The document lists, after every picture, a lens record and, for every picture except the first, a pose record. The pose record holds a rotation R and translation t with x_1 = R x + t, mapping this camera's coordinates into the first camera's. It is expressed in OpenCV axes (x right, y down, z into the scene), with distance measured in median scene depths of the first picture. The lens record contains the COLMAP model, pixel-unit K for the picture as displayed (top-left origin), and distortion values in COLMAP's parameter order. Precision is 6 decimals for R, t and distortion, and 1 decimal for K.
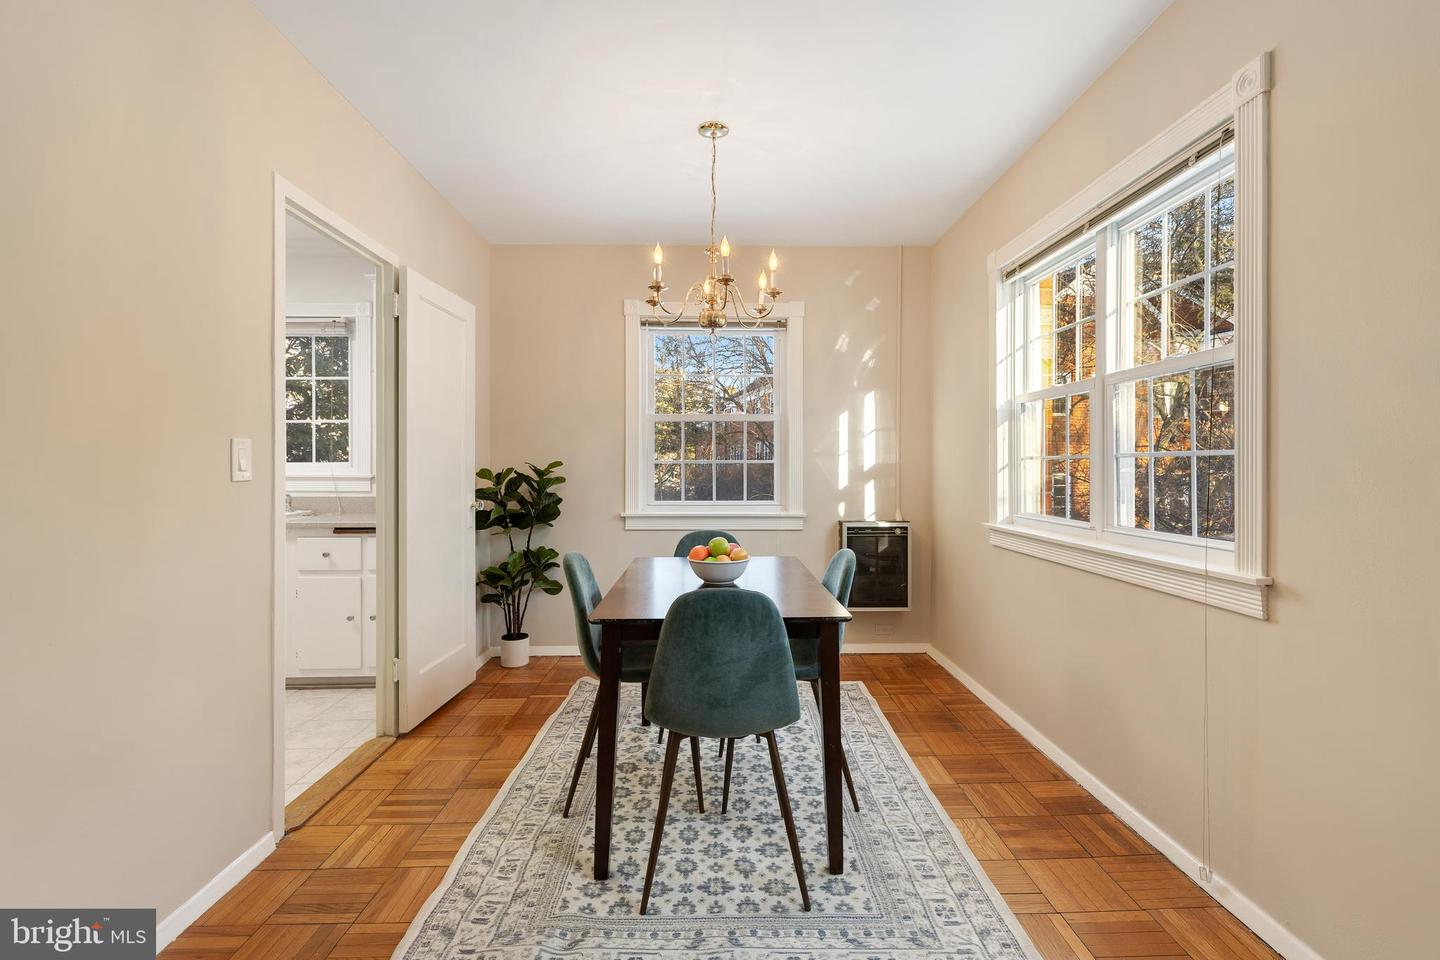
lens RADIAL K [[651.3, 0, 716.0], [0, 651.3, 466.9], [0, 0, 1]] dist [0.008798, -0.003322]
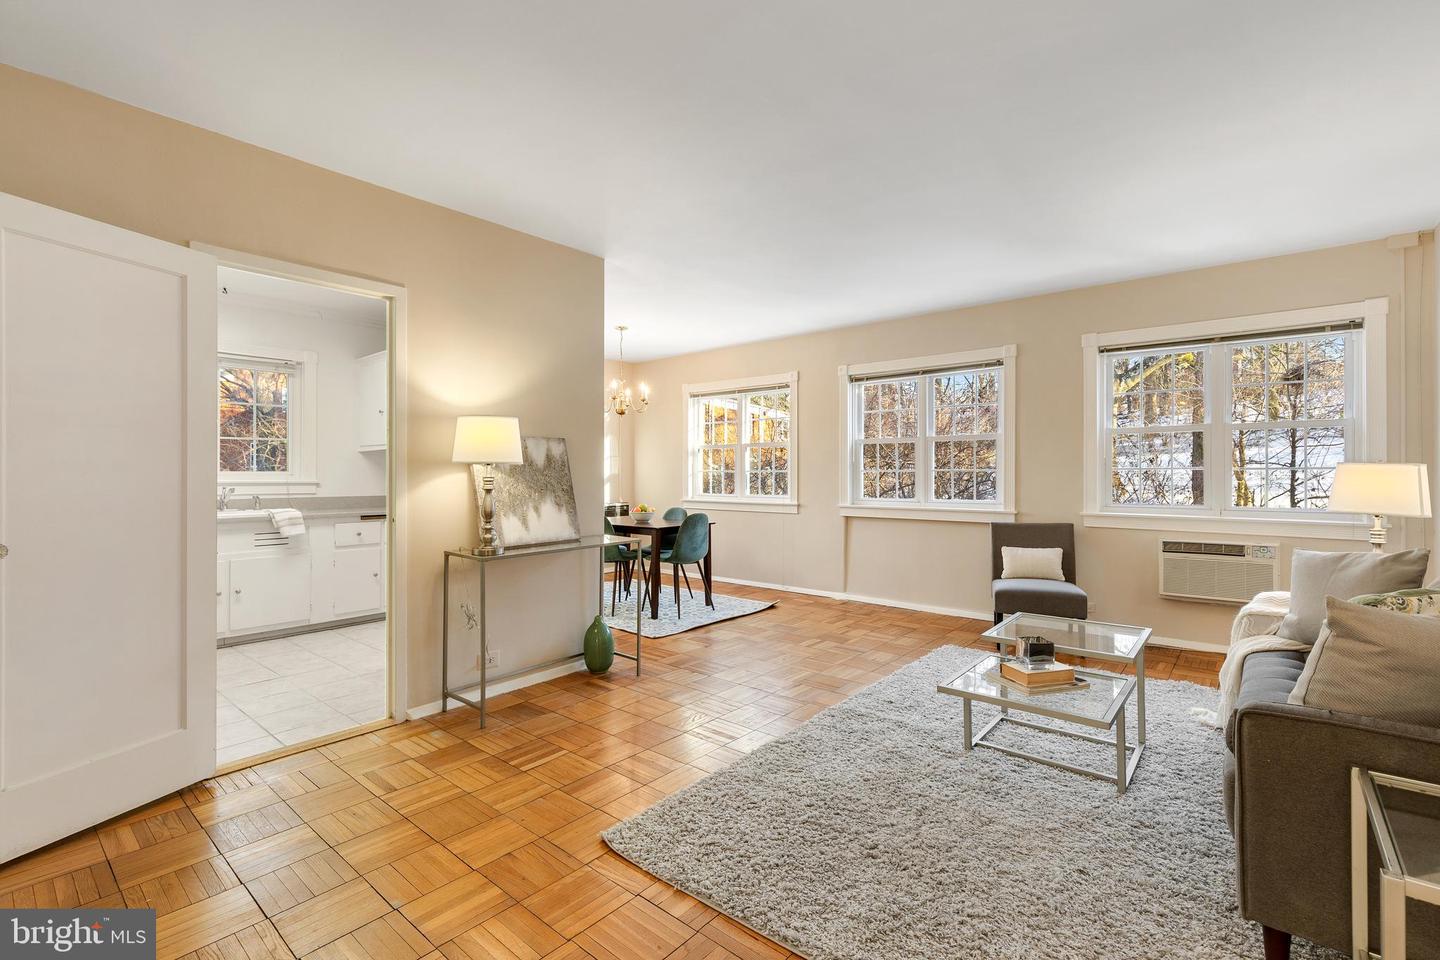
lens RADIAL K [[651.3, 0, 720.3], [0, 651.3, 474.7], [0, 0, 1]] dist [0.008798, -0.003322]
pose [[0.657461, -0.000460, 0.753488, -1.232696], [-0.001091, 0.999998, 0.001563, -0.004779], [-0.753488, -0.001850, 0.657459, -0.630175]]
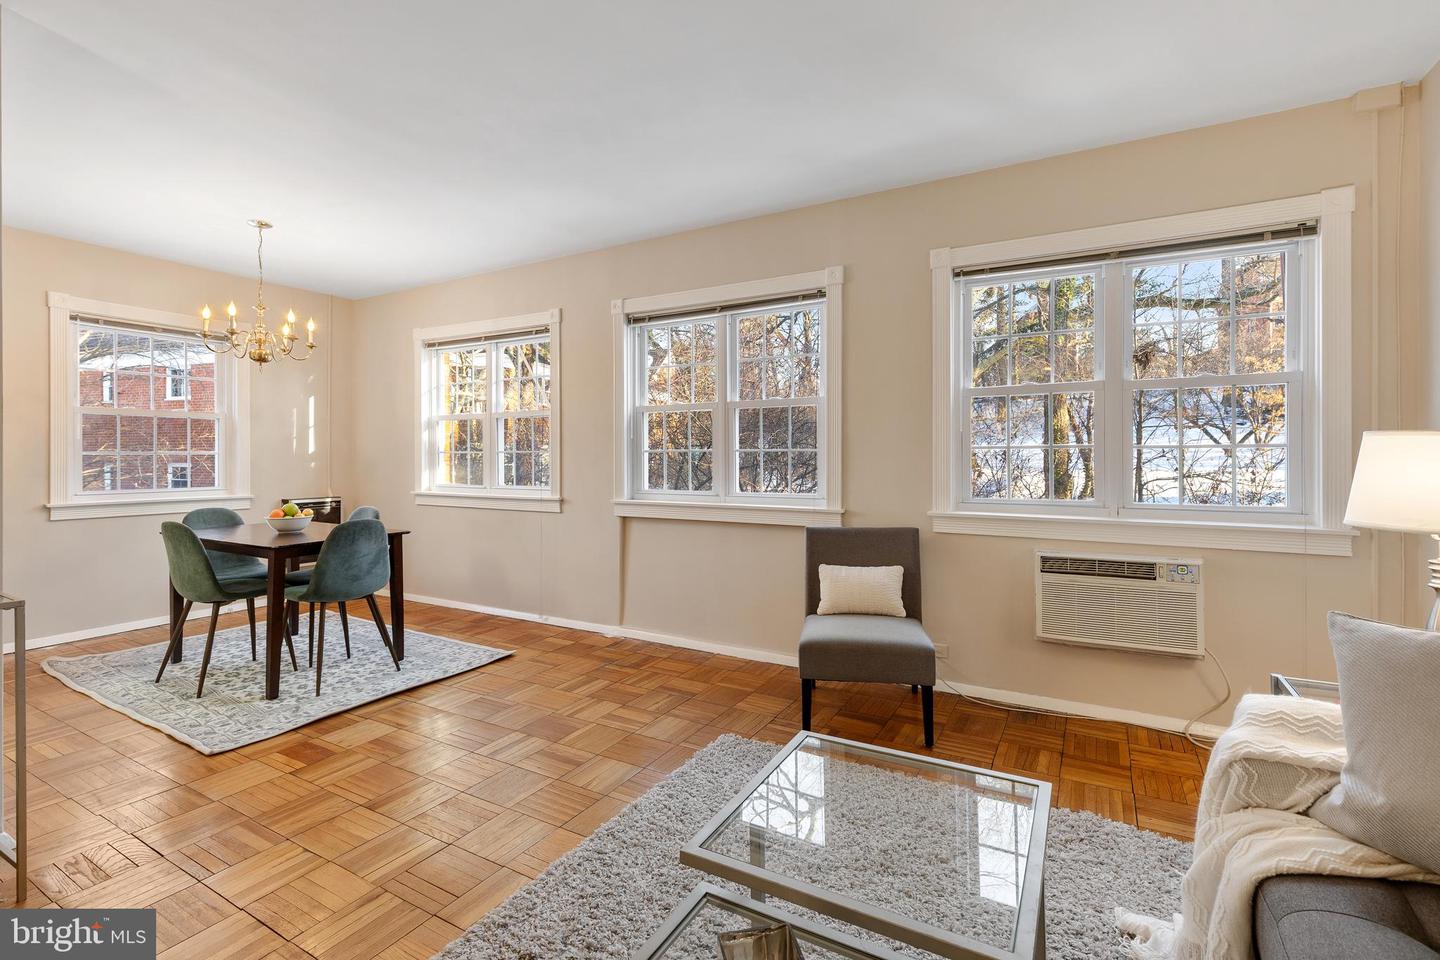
lens RADIAL K [[651.3, 0, 724.1], [0, 651.3, 459.2], [0, 0, 1]] dist [0.008798, -0.003322]
pose [[0.509019, -0.005064, 0.860740, -0.604561], [0.000162, 0.999983, 0.005787, -0.004538], [-0.860755, -0.002806, 0.509011, -0.512819]]
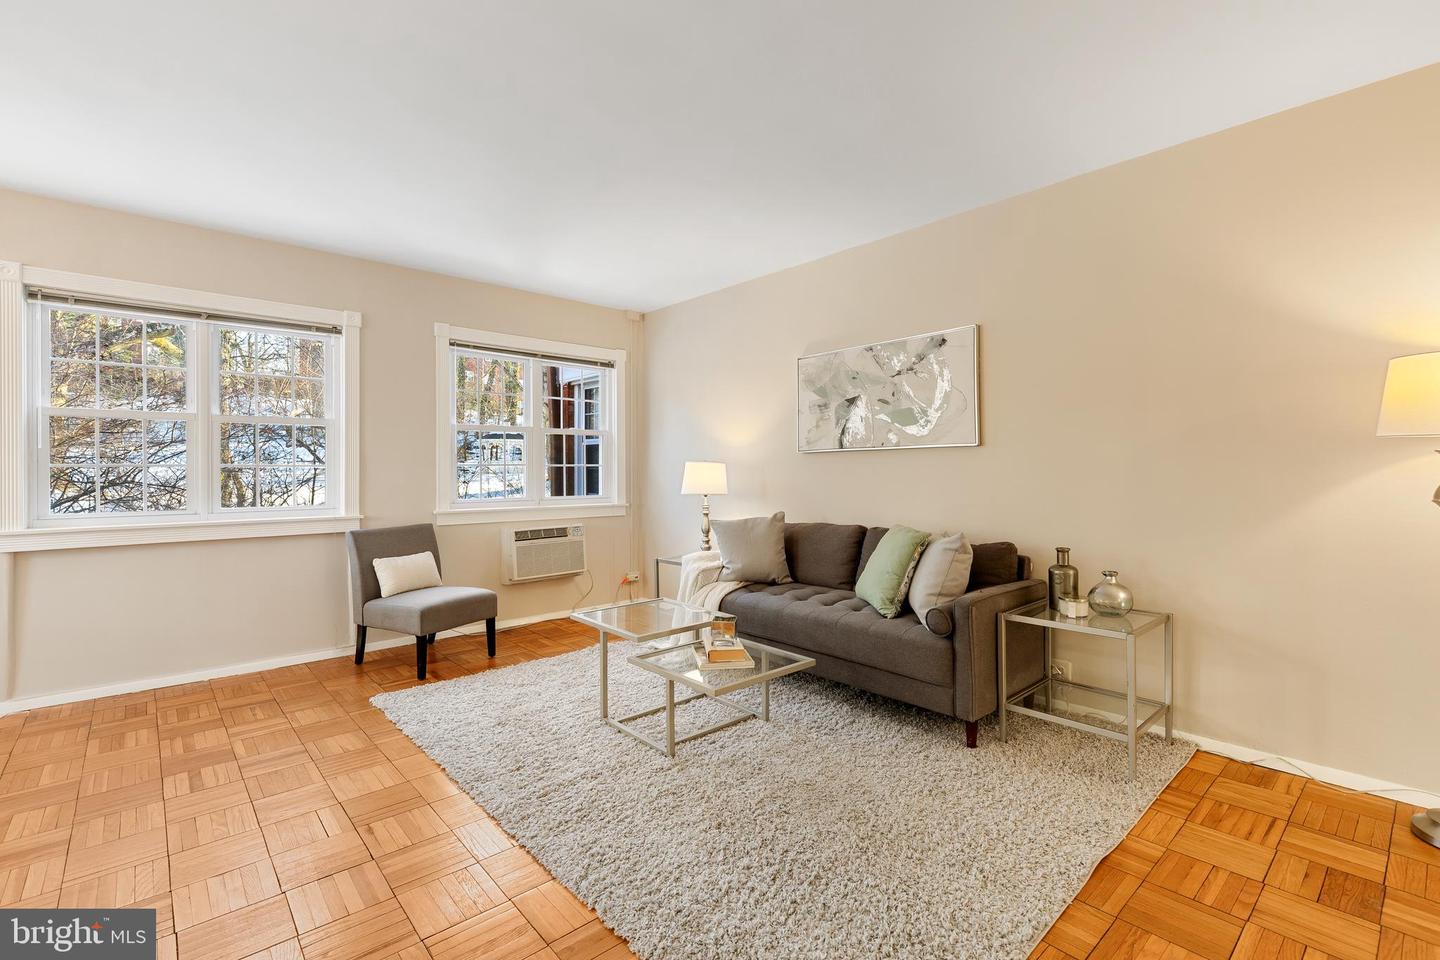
lens RADIAL K [[651.3, 0, 730.3], [0, 651.3, 471.3], [0, 0, 1]] dist [0.008798, -0.003322]
pose [[-0.663474, 0.002334, 0.748196, -1.034193], [0.003628, 0.999993, 0.000098, -0.000274], [-0.748191, 0.002779, -0.663478, 0.178787]]
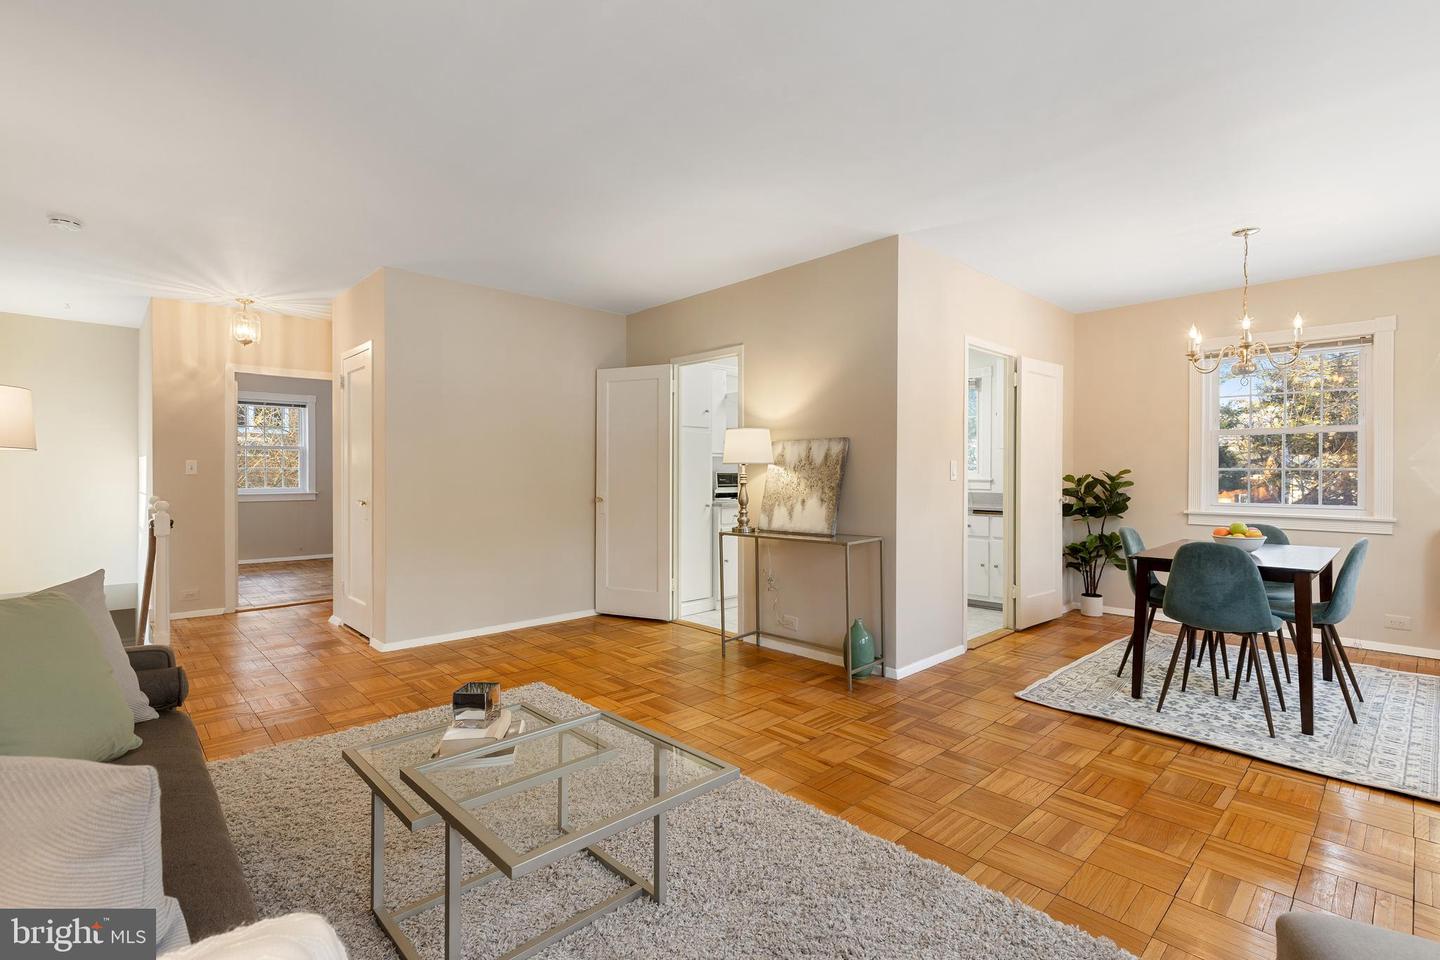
lens RADIAL K [[651.3, 0, 733.5], [0, 651.3, 479.5], [0, 0, 1]] dist [0.008798, -0.003322]
pose [[0.685864, 0.008330, -0.727682, 0.220605], [-0.000913, 0.999944, 0.010586, -0.002263], [0.727729, -0.006596, 0.685833, -0.627704]]
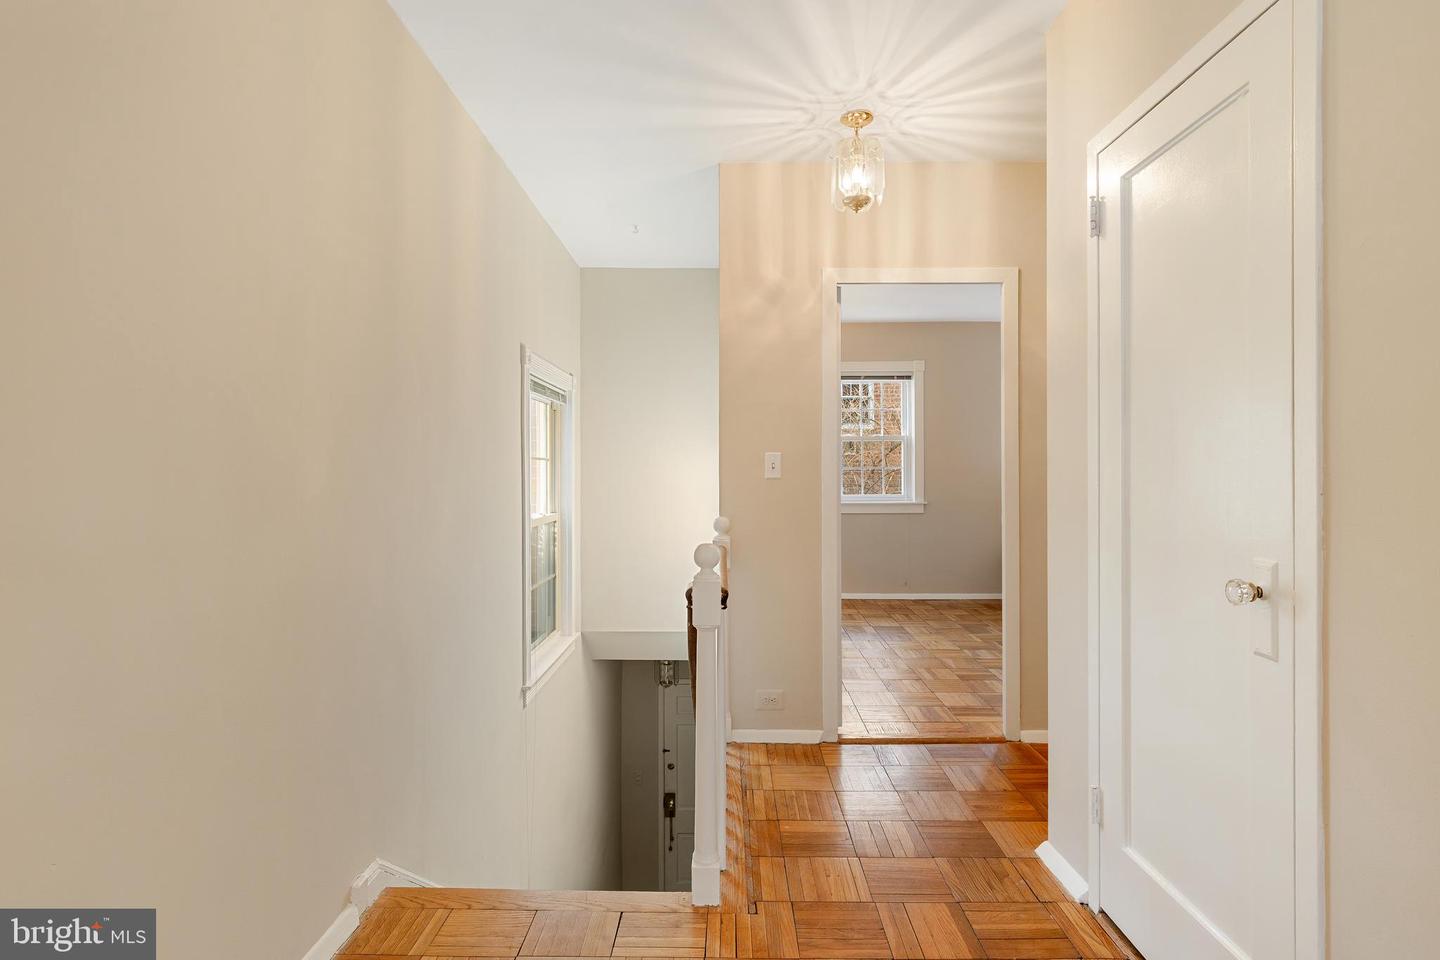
lens RADIAL K [[741.9, 0, 720.9], [0, 741.9, 475.5], [0, 0, 1]] dist [0.002149, 0.000089]
pose [[-0.031416, 0.002181, -0.999504, -0.902089], [0.004884, 0.999986, 0.002028, -0.002440], [0.999494, -0.004818, -0.031427, -0.530046]]
